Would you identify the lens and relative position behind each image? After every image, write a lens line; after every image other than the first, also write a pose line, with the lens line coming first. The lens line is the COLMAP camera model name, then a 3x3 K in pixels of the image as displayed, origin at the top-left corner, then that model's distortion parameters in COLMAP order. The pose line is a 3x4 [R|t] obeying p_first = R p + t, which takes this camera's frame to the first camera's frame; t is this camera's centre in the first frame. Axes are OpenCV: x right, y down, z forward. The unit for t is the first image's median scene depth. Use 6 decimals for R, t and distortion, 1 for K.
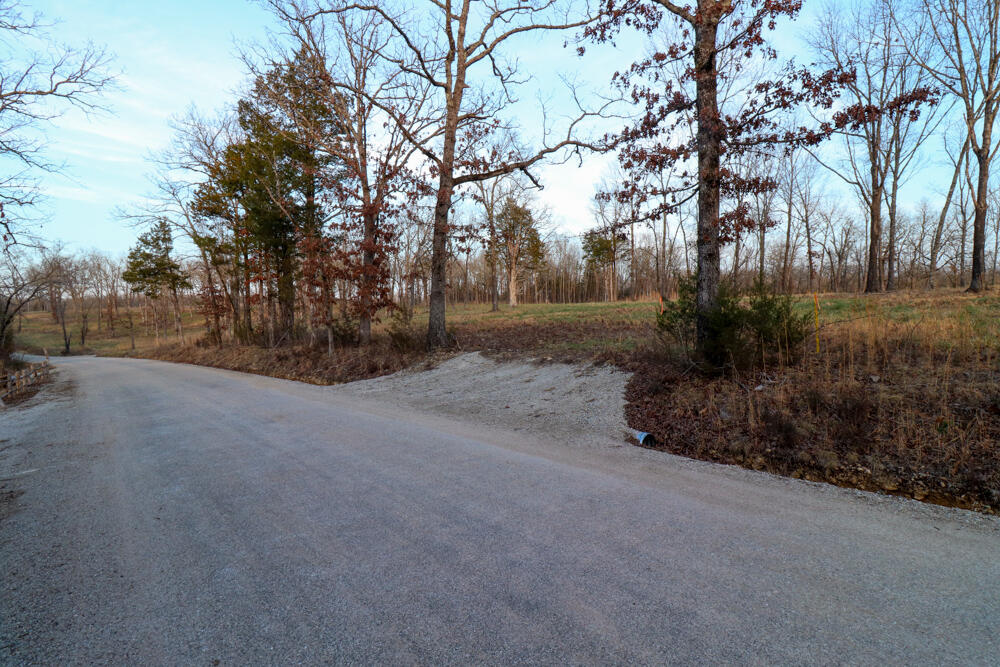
lens RADIAL K [[489.7, 0, 502.6], [0, 489.7, 332.6], [0, 0, 1]] dist [0.000944, -0.000237]
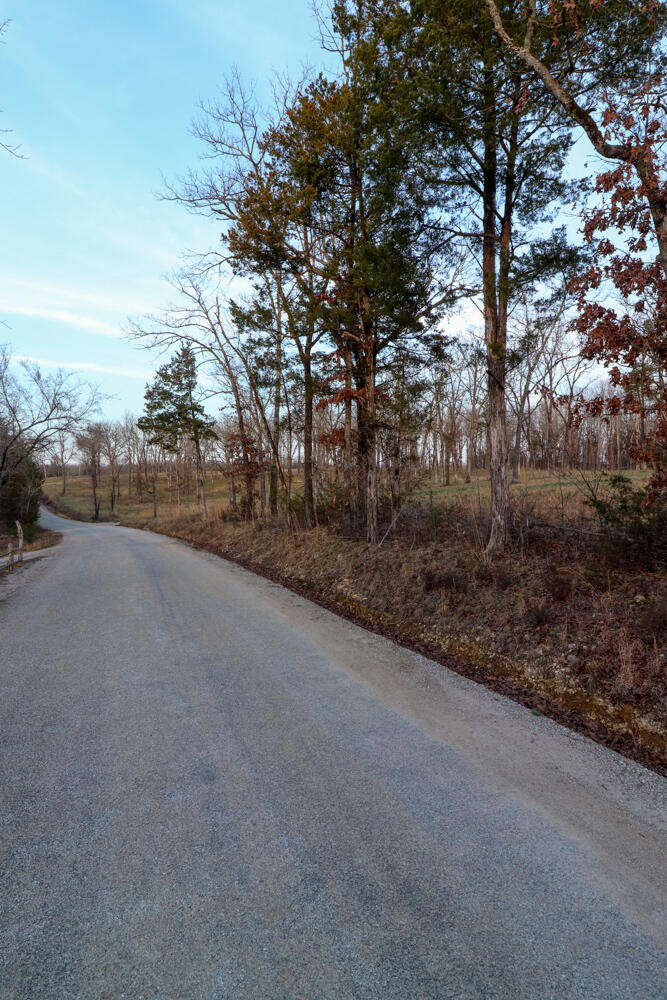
lens RADIAL K [[556.4, 0, 332.4], [0, 556.4, 499.4], [0, 0, 1]] dist [0.003177, 0.000383]
pose [[0.938862, 0.021794, -0.343604, -0.198732], [-0.024854, 0.999681, -0.004504, -0.003168], [0.343396, 0.012768, 0.939104, 0.299222]]
